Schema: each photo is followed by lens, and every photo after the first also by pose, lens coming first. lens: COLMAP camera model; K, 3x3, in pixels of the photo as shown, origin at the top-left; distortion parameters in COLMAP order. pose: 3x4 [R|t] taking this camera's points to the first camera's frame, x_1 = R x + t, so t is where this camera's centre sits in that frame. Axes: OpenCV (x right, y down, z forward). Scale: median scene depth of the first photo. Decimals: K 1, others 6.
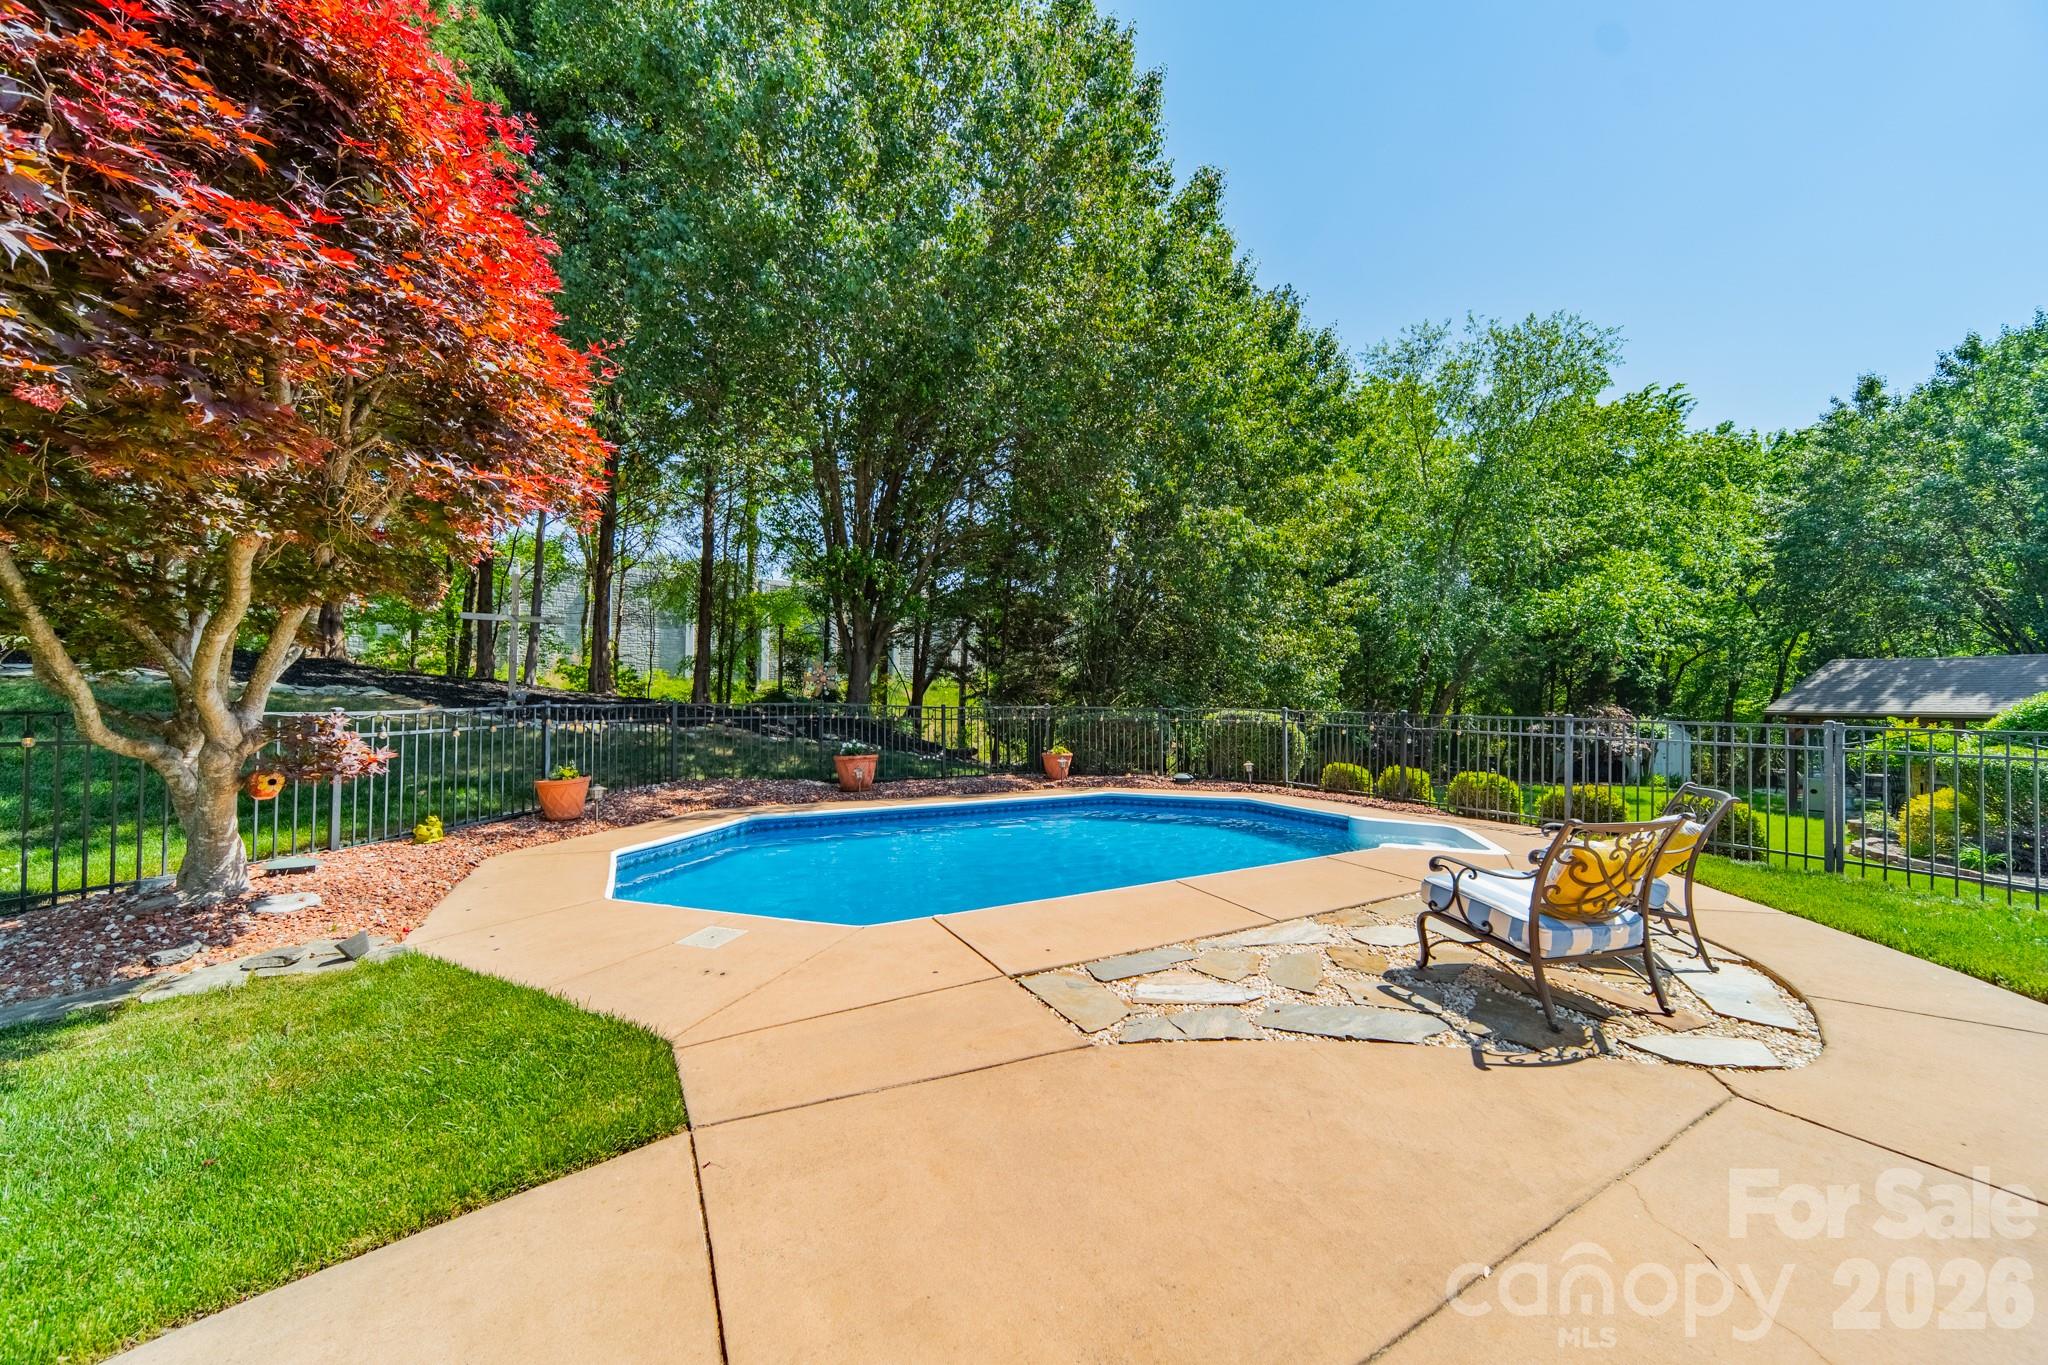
lens RADIAL K [[693.3, 0, 1032.8], [0, 693.3, 687.8], [0, 0, 1]] dist [0.015824, 0.000072]
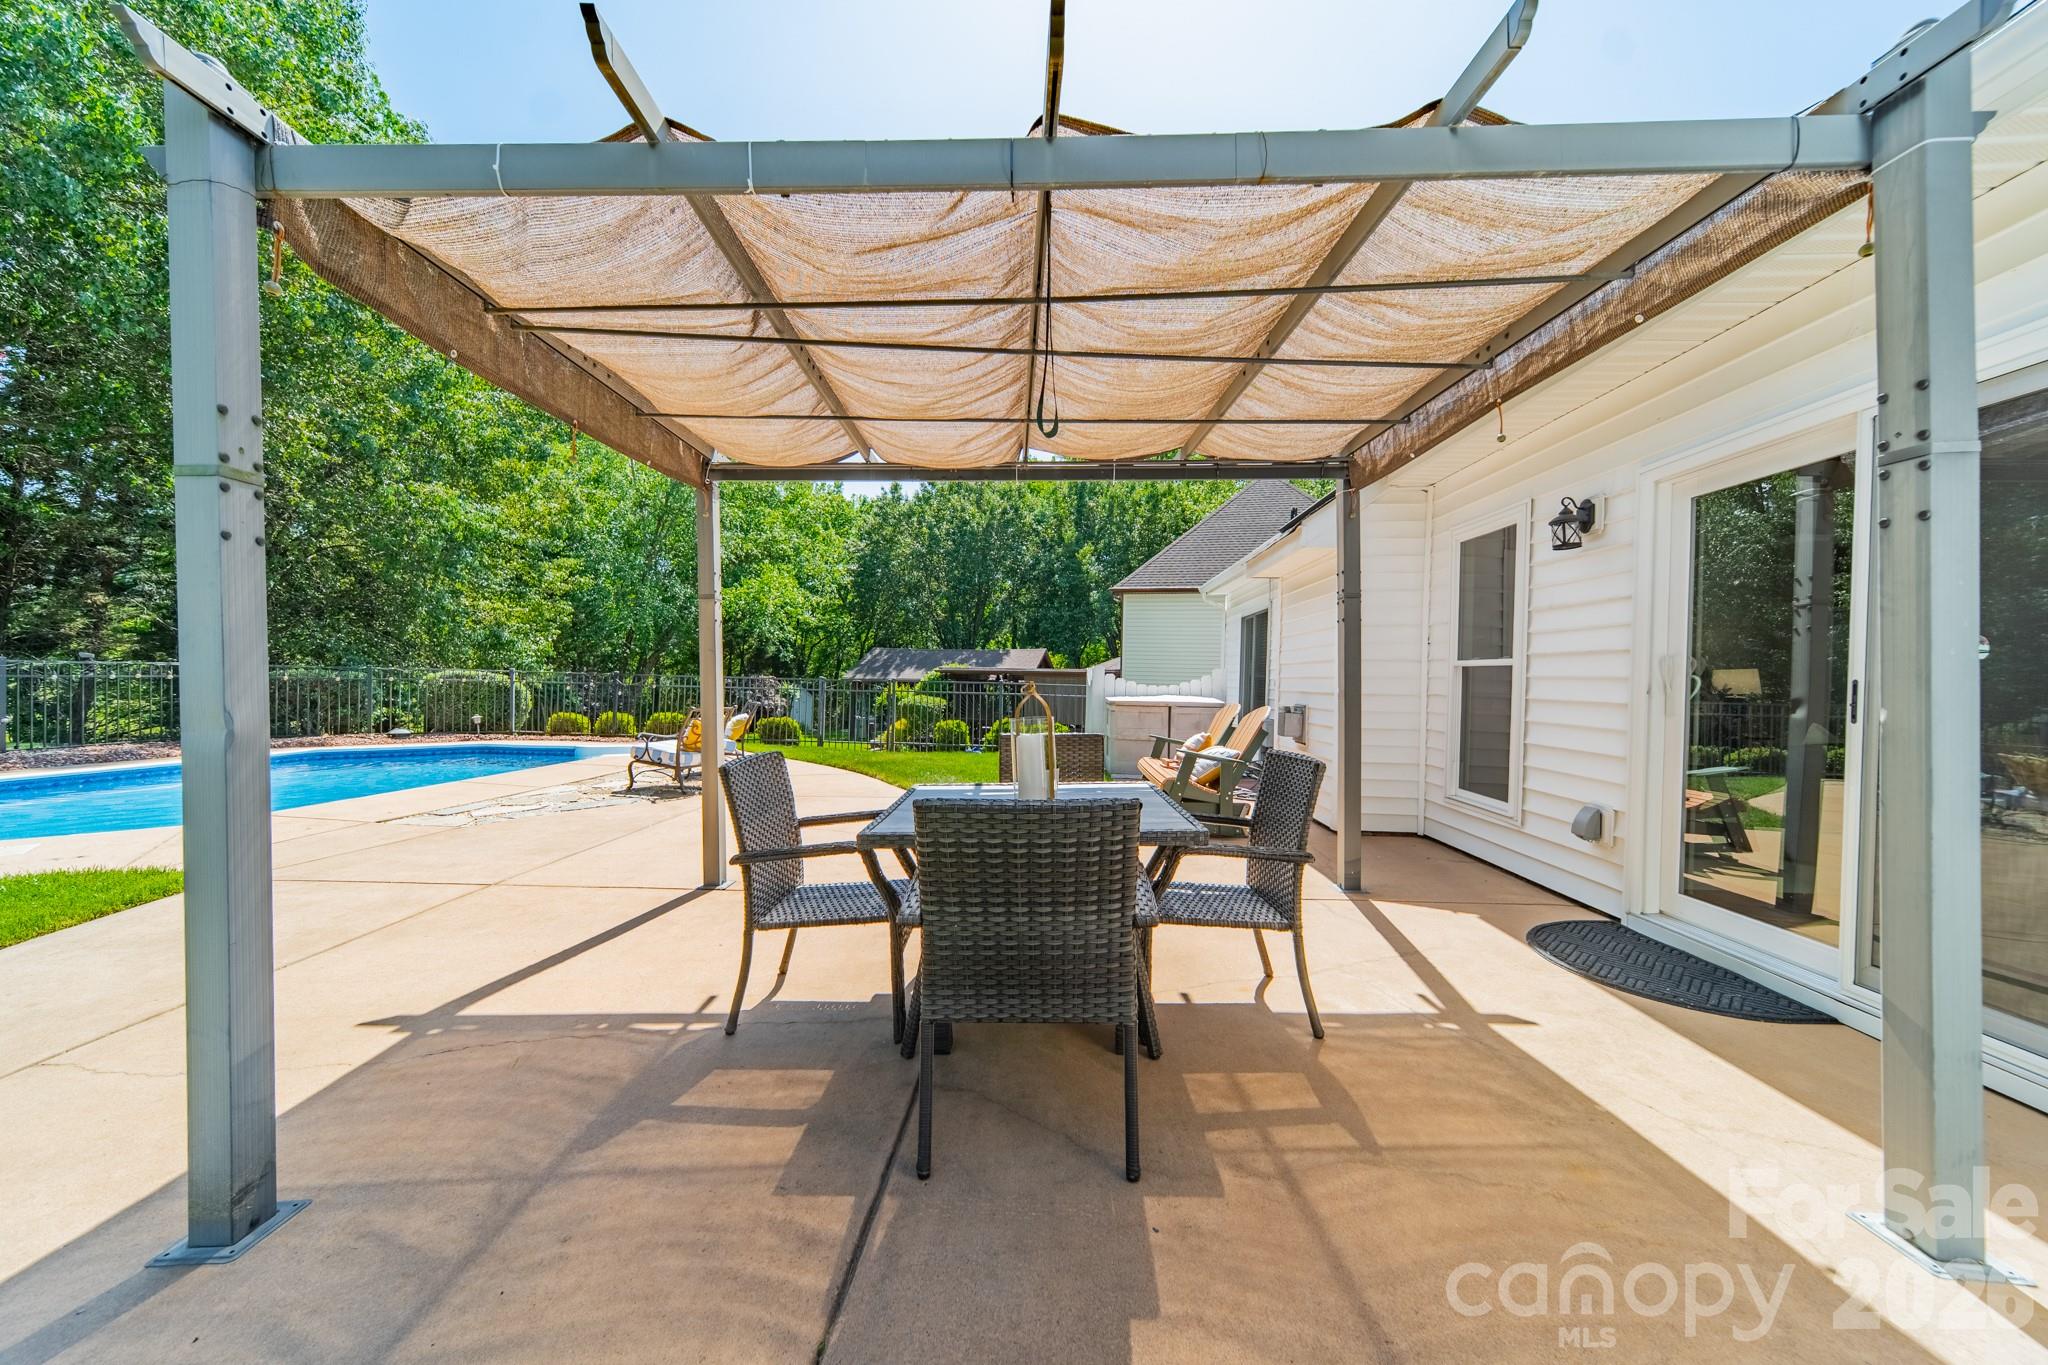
lens RADIAL K [[693.3, 0, 1035.3], [0, 693.3, 684.7], [0, 0, 1]] dist [0.015824, 0.000072]
pose [[0.504836, -0.004721, 0.863203, -0.143683], [-0.026808, 0.999417, 0.021145, 0.003811], [-0.862799, -0.033816, 0.504415, -0.248079]]
